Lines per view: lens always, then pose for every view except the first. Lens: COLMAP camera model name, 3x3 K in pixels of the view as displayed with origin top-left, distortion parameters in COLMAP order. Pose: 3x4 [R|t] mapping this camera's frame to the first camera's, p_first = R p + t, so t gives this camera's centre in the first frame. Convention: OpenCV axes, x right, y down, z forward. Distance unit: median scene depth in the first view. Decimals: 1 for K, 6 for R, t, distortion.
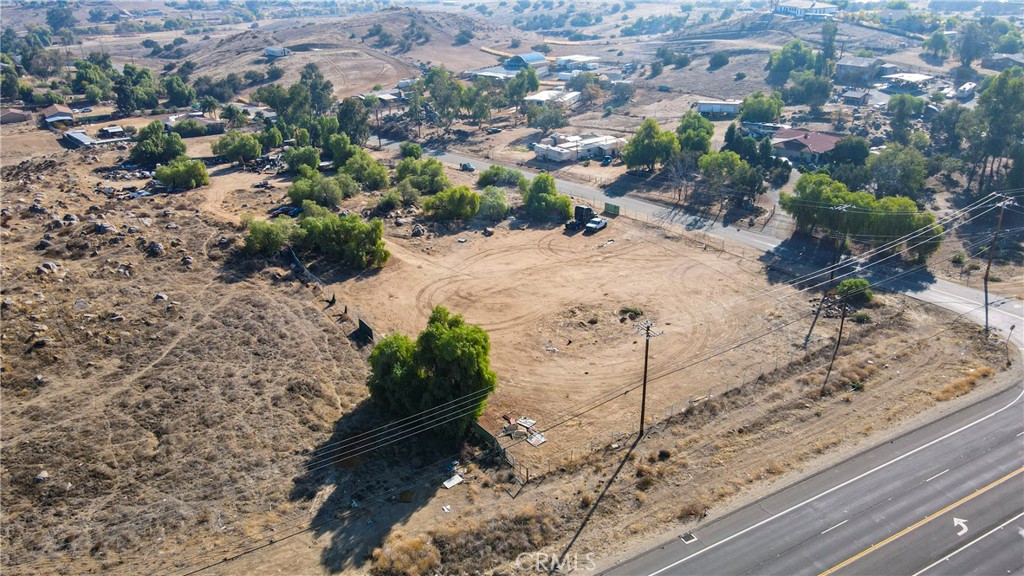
lens RADIAL K [[762.5, 0, 505.5], [0, 762.5, 301.8], [0, 0, 1]] dist [-0.005199, 0.044475]
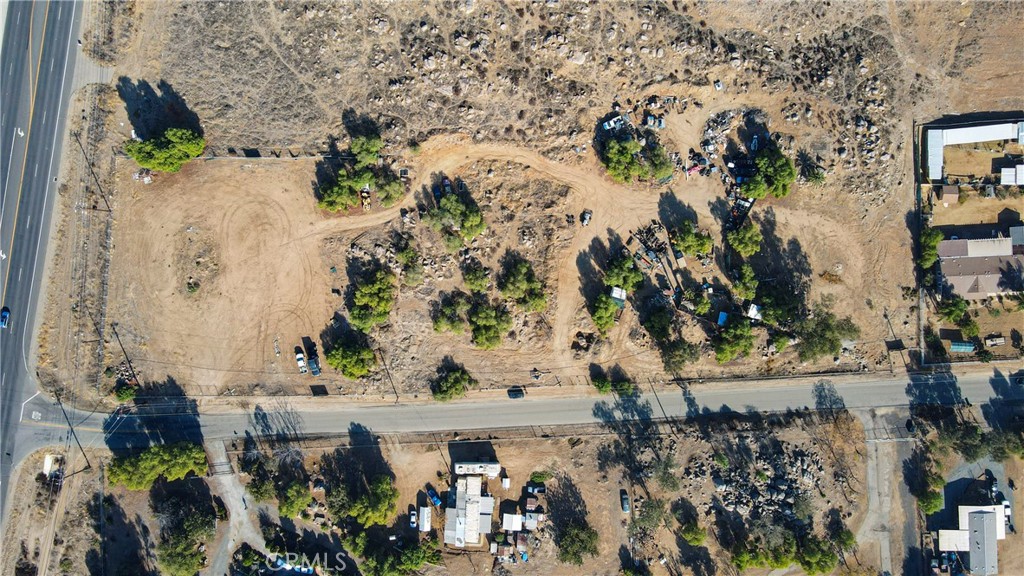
lens RADIAL K [[737.3, 0, 506.0], [0, 737.3, 313.3], [0, 0, 1]] dist [-0.012642, 0.054494]
pose [[-0.589168, 0.807104, 0.038275, -0.257620], [-0.309178, -0.268950, 0.912181, -1.613542], [0.746519, 0.525594, 0.407995, 0.760592]]
